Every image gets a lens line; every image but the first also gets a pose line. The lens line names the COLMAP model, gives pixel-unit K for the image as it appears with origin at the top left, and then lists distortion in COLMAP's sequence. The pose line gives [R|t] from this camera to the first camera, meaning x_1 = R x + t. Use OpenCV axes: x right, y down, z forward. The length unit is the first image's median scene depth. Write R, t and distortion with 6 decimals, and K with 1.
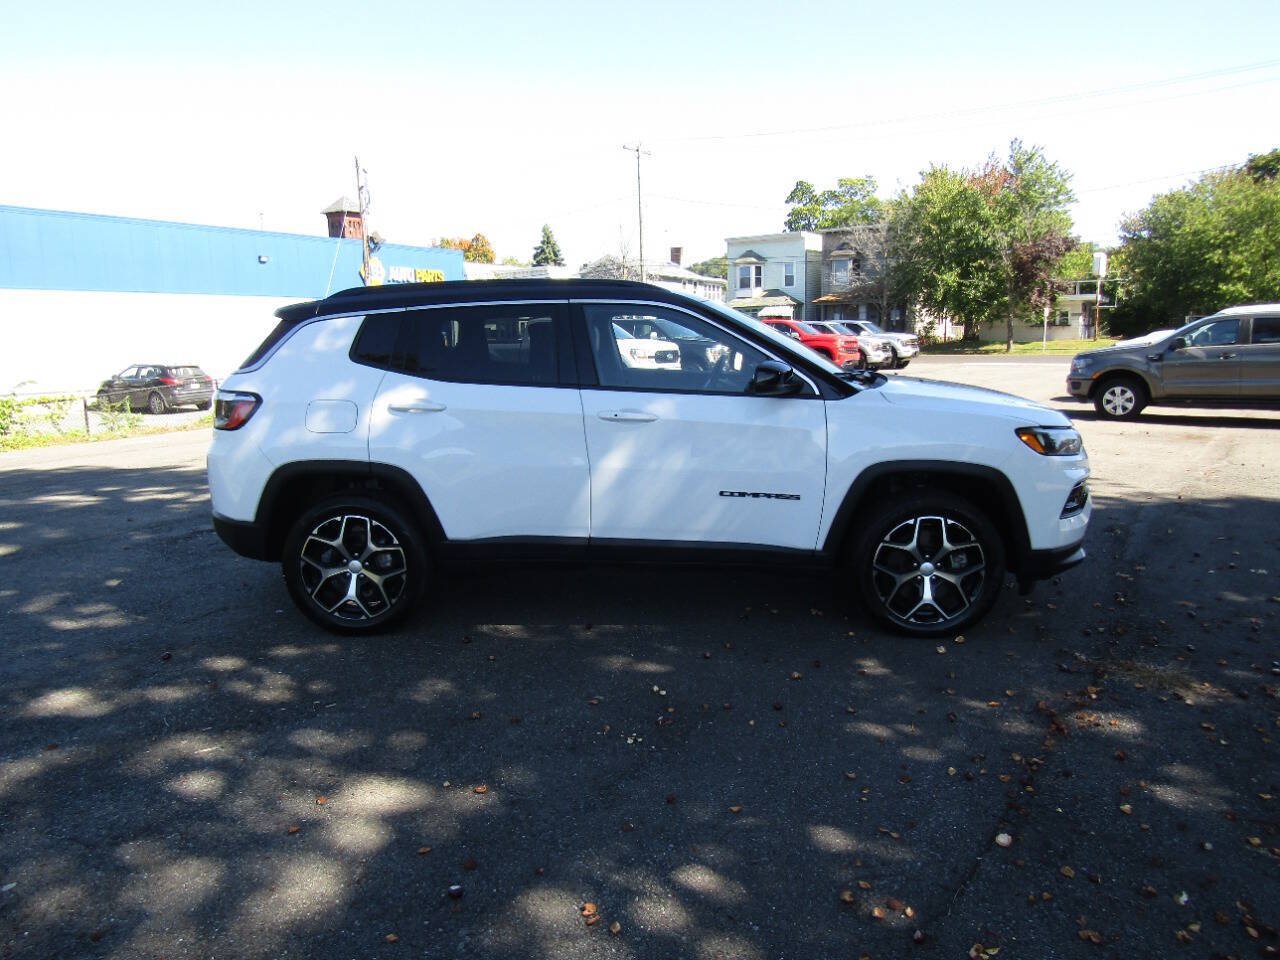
lens RADIAL K [[923.0, 0, 640.0], [0, 923.0, 480.0], [0, 0, 1]] dist [-0.026268, 0.015210]
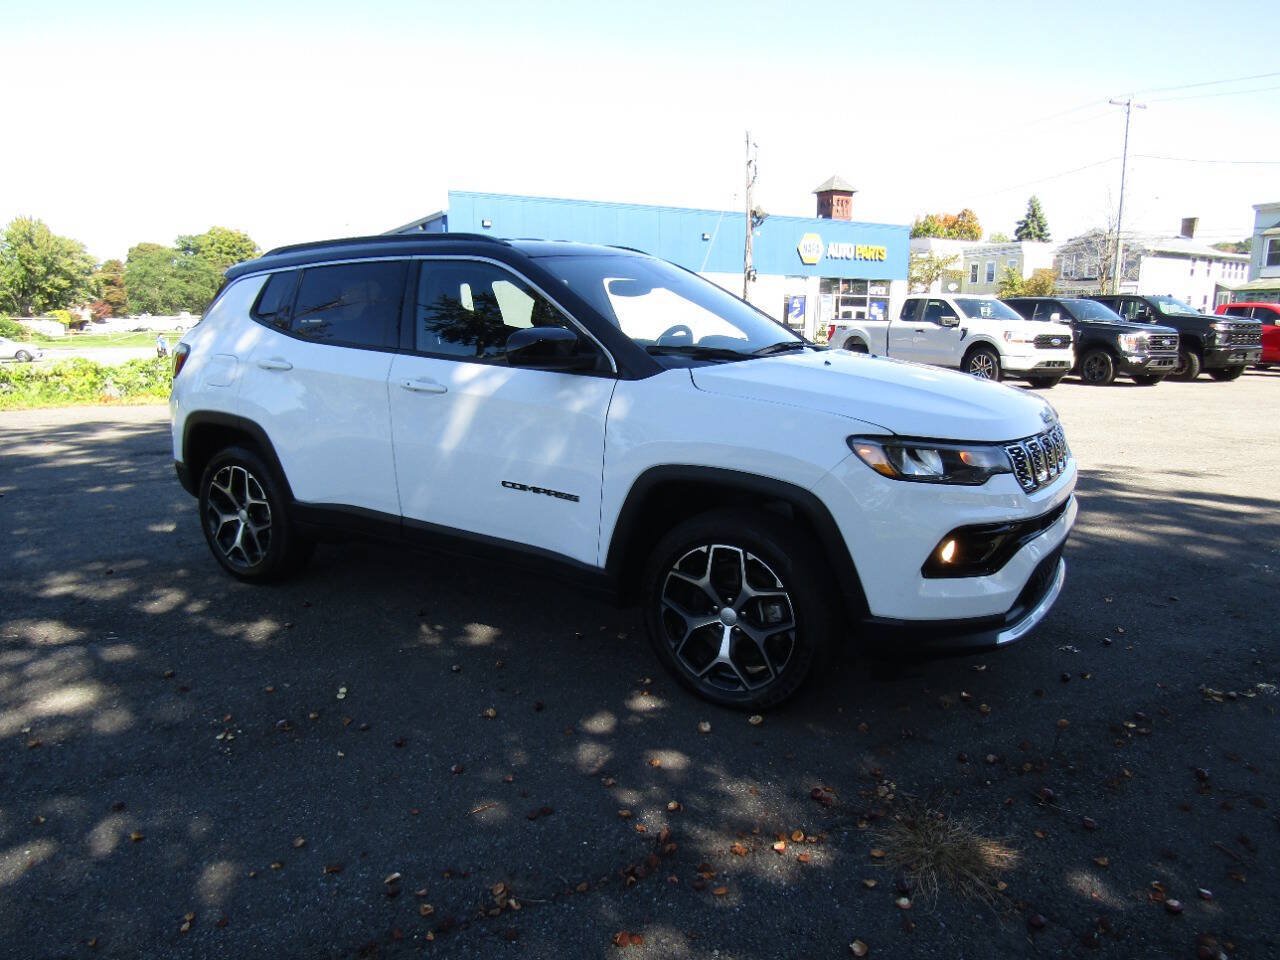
lens RADIAL K [[923.0, 0, 640.0], [0, 923.0, 480.0], [0, 0, 1]] dist [-0.026268, 0.015210]
pose [[0.869291, 0.108208, -0.482311, 0.107950], [-0.097587, 0.994110, 0.047145, -0.007264], [0.484571, 0.006084, 0.874731, 0.057584]]
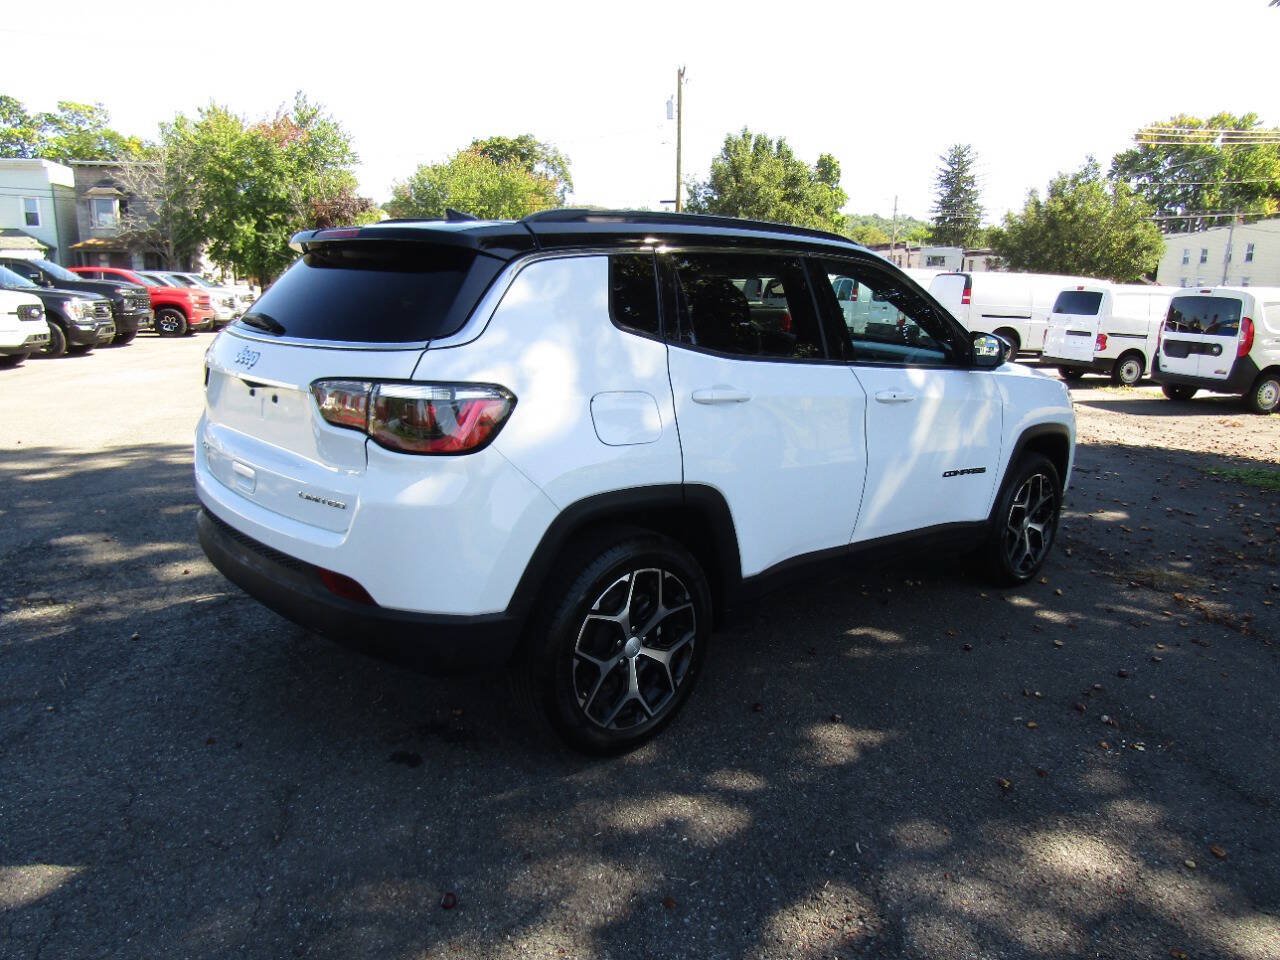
lens RADIAL K [[923.0, 0, 640.0], [0, 923.0, 480.0], [0, 0, 1]] dist [-0.026268, 0.015210]
pose [[0.706822, -0.114293, 0.698097, -0.139632], [0.081938, 0.993447, 0.079685, -0.013893], [-0.702630, 0.000878, 0.711555, 0.099711]]
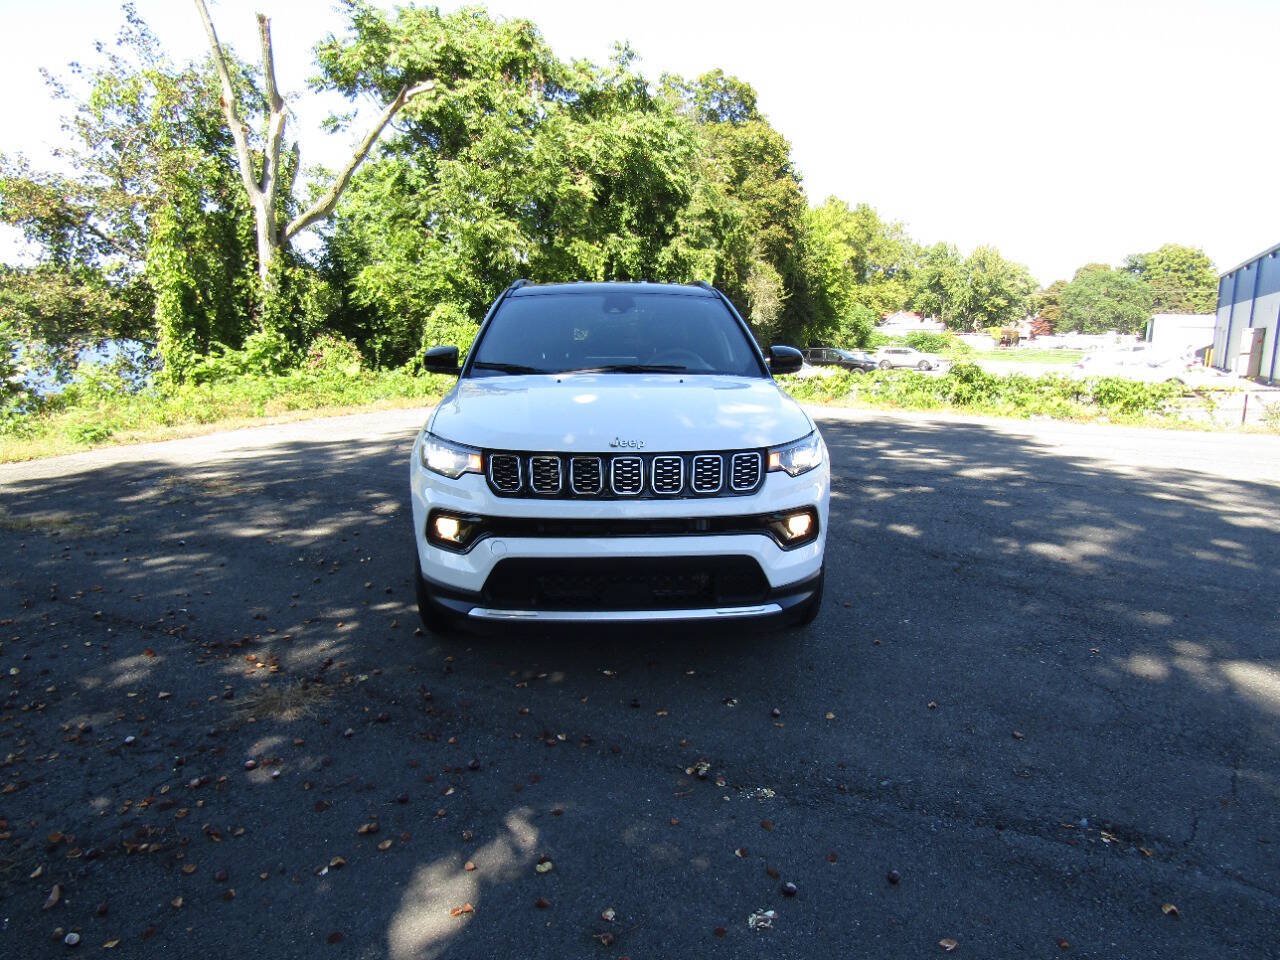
lens RADIAL K [[923.4, 0, 640.0], [0, 923.4, 480.0], [0, 0, 1]] dist [-0.014822, 0.003385]
pose [[0.098302, 0.188479, -0.977145, 0.236134], [-0.180381, 0.969011, 0.168764, -0.036541], [0.978672, 0.159668, 0.129254, 0.195259]]
